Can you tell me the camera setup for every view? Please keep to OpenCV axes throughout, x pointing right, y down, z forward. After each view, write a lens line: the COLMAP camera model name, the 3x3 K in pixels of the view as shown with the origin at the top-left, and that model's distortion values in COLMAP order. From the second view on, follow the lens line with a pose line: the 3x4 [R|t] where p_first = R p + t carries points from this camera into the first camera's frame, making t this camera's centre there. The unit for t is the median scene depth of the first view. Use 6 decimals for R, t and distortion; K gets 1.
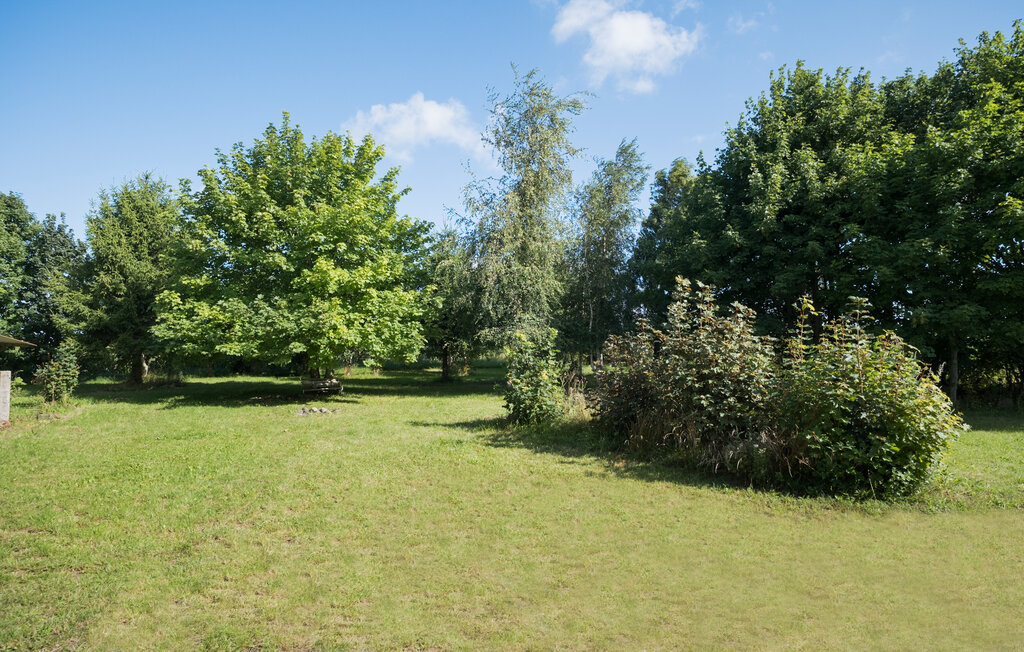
lens RADIAL K [[524.1, 0, 512.1], [0, 524.1, 337.8], [0, 0, 1]] dist [-0.005554, -0.000738]
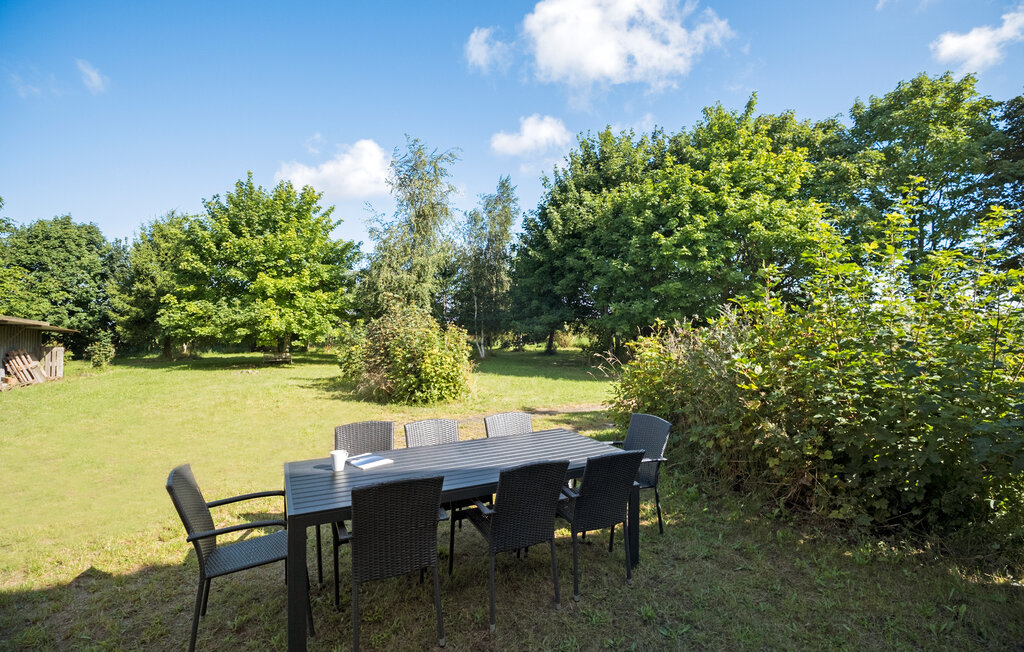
lens RADIAL K [[470.4, 0, 512.0], [0, 470.4, 326.0], [0, 0, 1]] dist [0.000323, -0.000497]
pose [[0.996646, -0.006483, -0.081580, 0.416149], [0.006844, 0.999968, 0.004143, 0.001522], [0.081551, -0.004688, 0.996658, -0.261601]]
